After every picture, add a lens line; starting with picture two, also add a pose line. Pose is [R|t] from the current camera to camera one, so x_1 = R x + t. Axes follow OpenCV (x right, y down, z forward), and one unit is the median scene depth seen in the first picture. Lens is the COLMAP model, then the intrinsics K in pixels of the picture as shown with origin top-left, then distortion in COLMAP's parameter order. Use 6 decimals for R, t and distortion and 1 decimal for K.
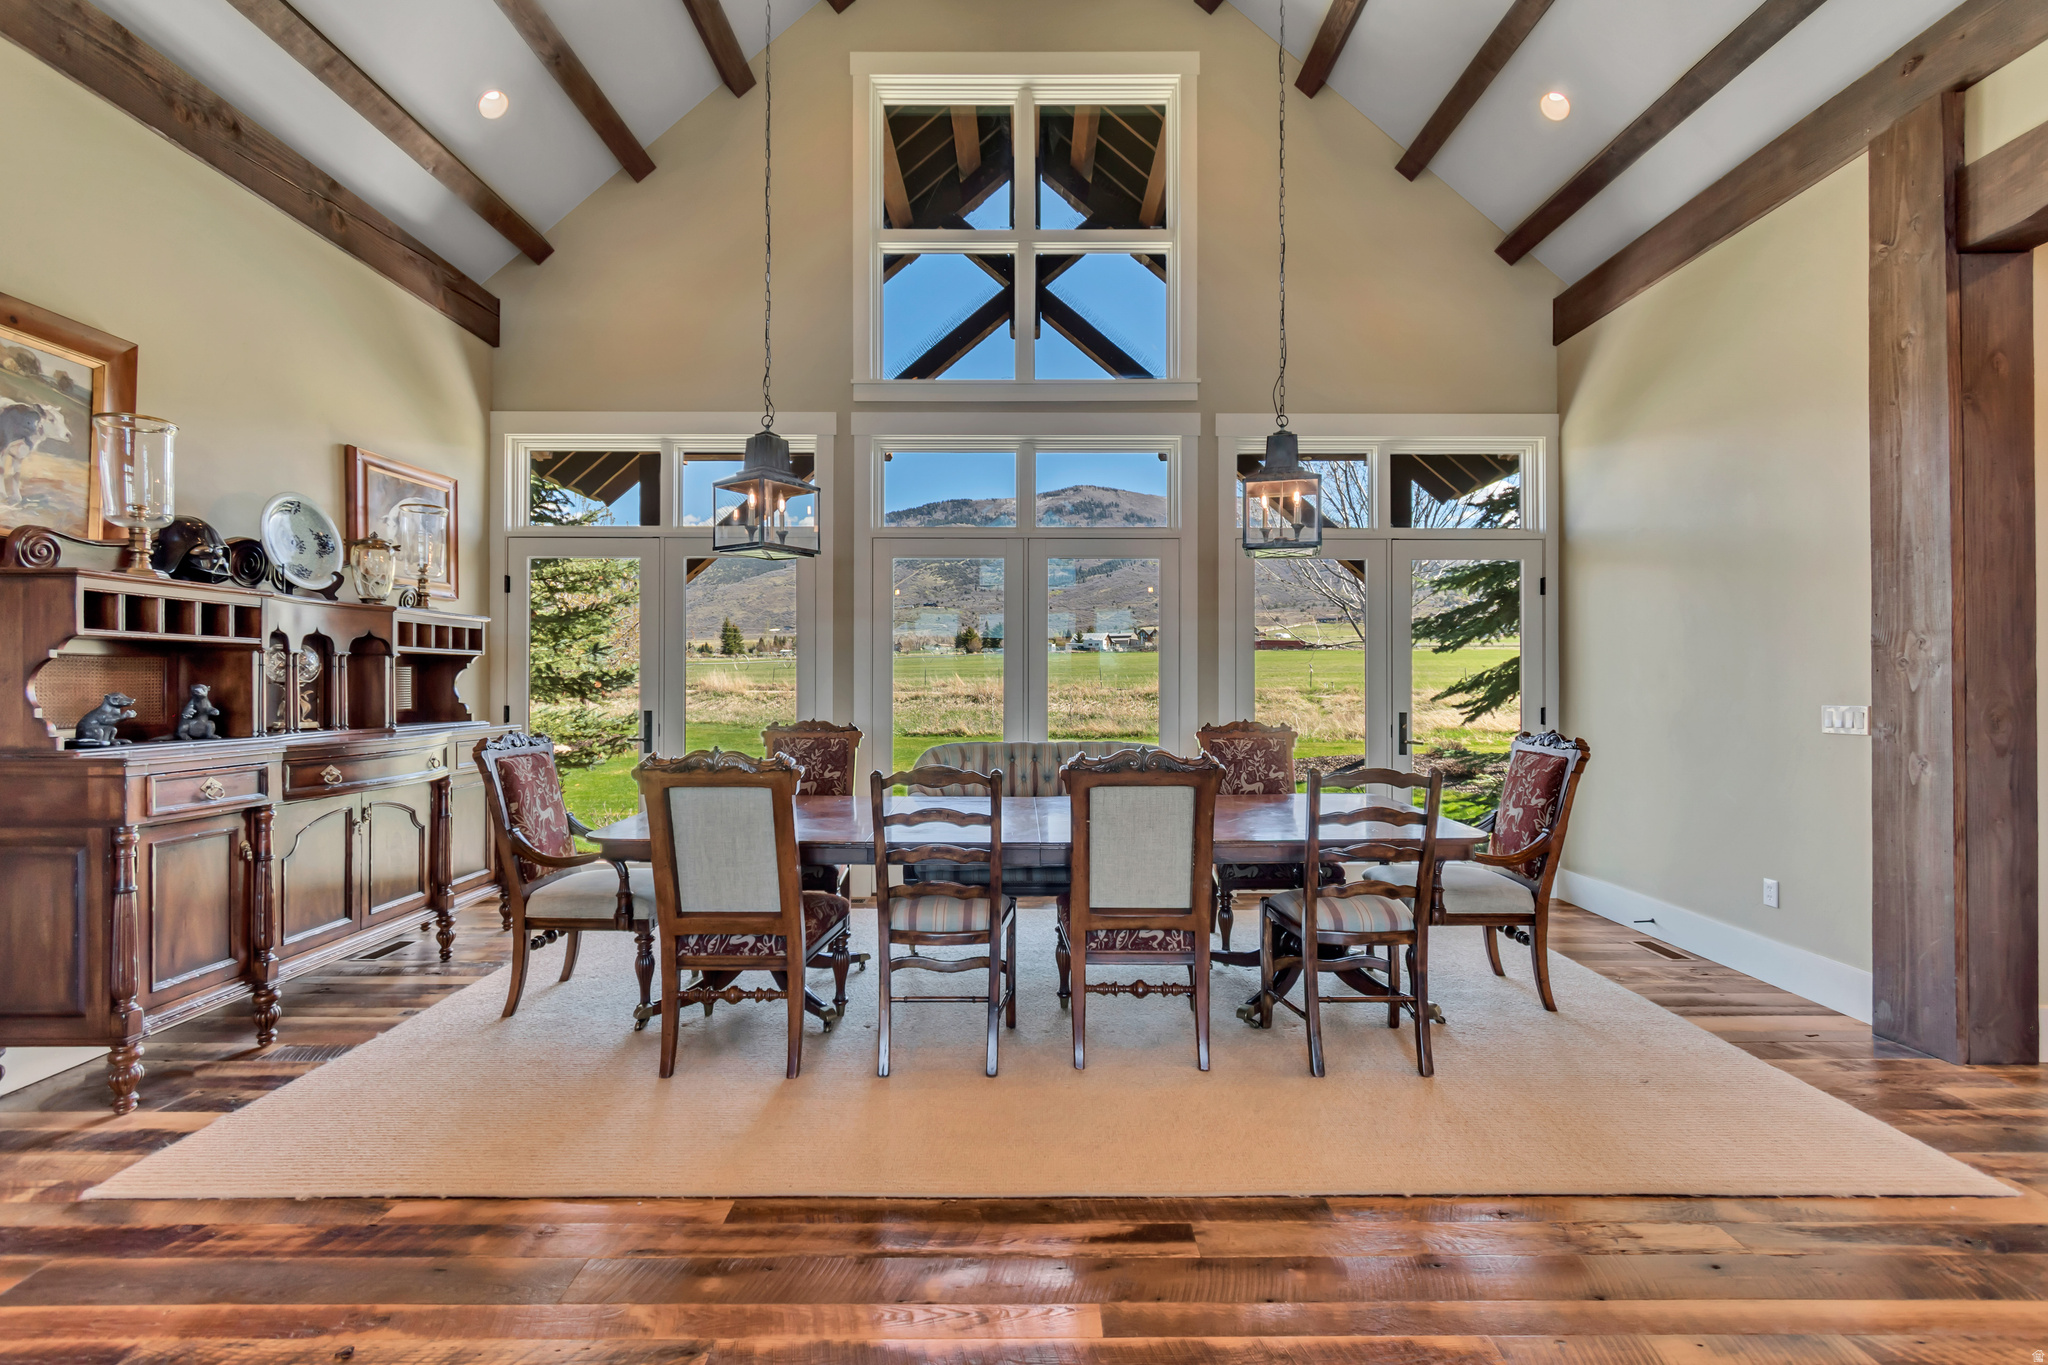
lens RADIAL K [[919.5, 0, 1024.0], [0, 919.5, 682.5], [0, 0, 1]] dist [0.002151, -0.000779]
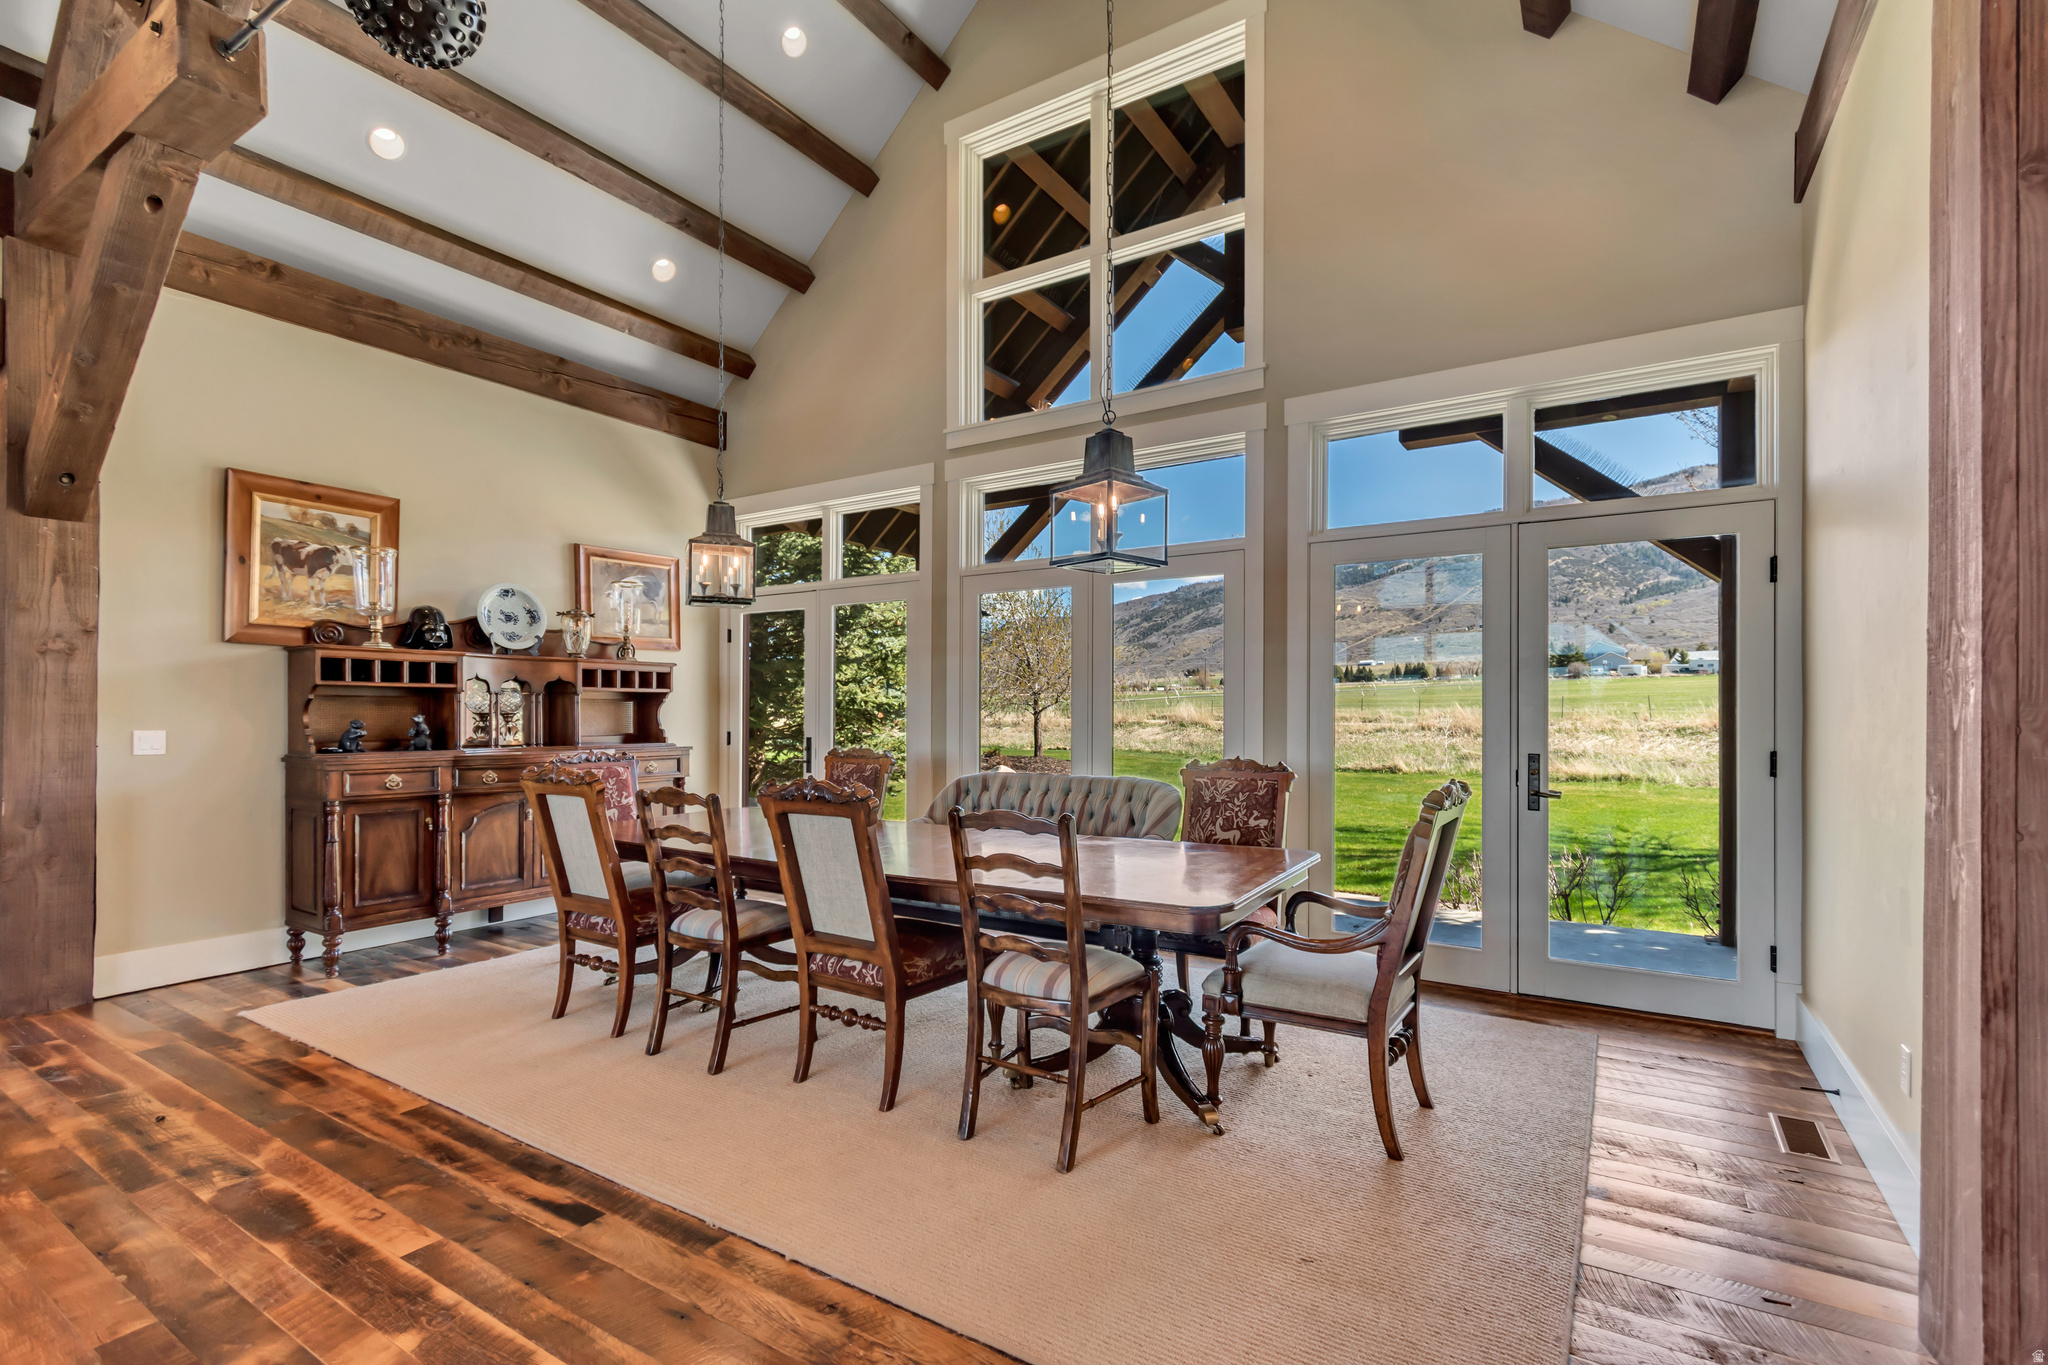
lens RADIAL K [[932.6, 0, 1018.8], [0, 932.6, 715.0], [0, 0, 1]] dist [0.002162, -0.001063]
pose [[0.841220, 0.000994, -0.540691, 0.692829], [-0.000050, 0.999998, 0.001761, -0.000212], [0.540692, -0.001454, 0.841219, 0.199481]]
